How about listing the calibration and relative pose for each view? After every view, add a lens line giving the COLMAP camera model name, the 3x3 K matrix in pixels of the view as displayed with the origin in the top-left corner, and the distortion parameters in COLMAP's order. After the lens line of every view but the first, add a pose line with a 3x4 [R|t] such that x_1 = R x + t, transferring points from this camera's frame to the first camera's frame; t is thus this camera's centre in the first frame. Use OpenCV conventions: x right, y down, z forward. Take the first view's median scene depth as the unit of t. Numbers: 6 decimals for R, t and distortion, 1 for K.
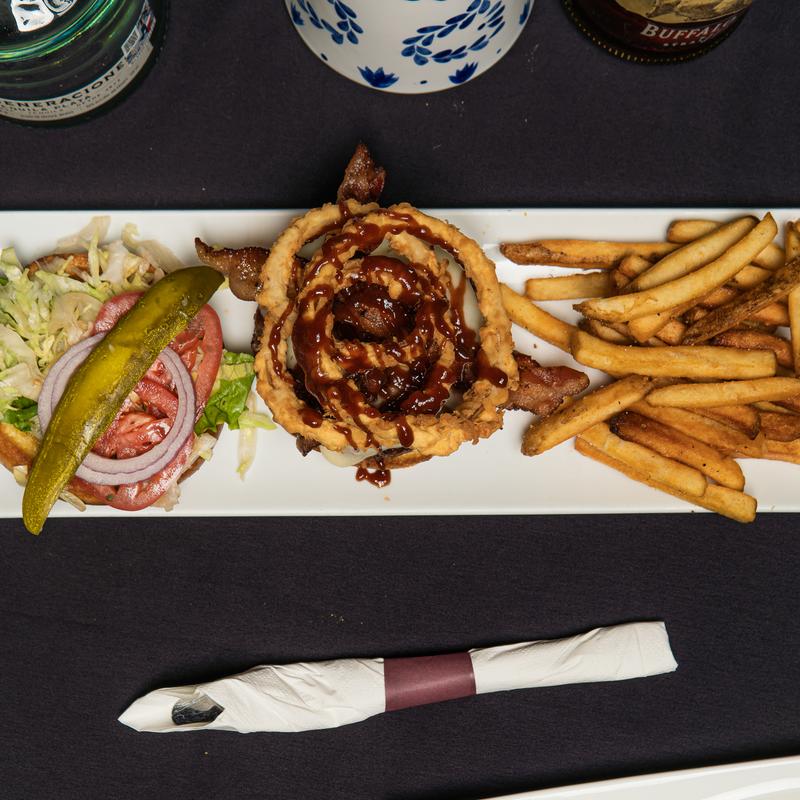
lens RADIAL K [[1659.0, 0, 400.0], [0, 1659.0, 400.0], [0, 0, 1]] dist [-0.043571, -0.578947]
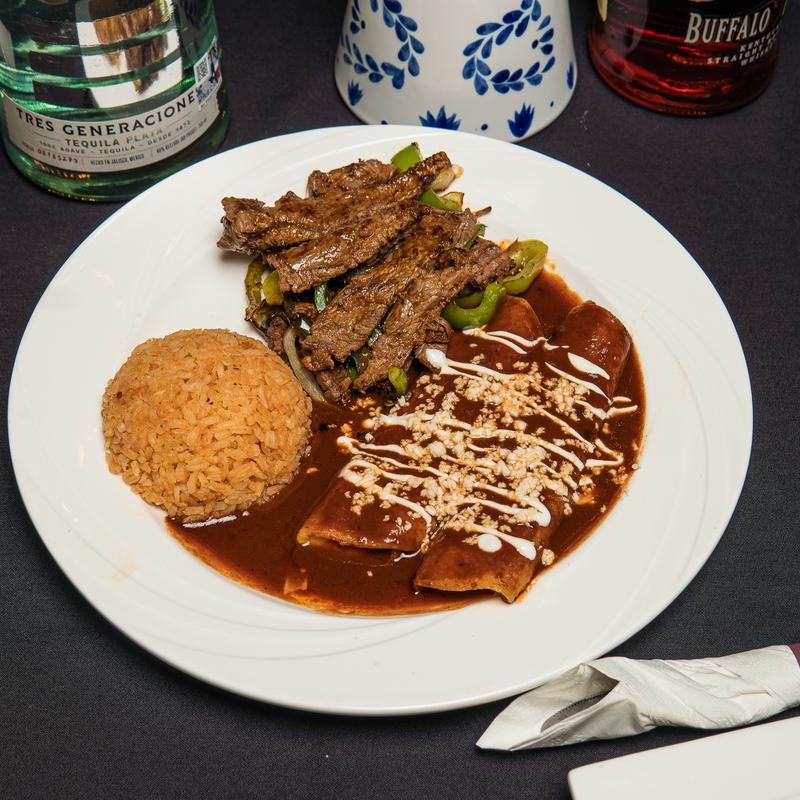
lens RADIAL K [[1659.0, 0, 400.0], [0, 1659.0, 400.0], [0, 0, 1]] dist [-0.043571, -0.578947]
pose [[0.994514, -0.089656, 0.053881, -0.112815], [0.104371, 0.816386, -0.567997, 0.545745], [0.006937, 0.570504, 0.821265, 0.264673]]
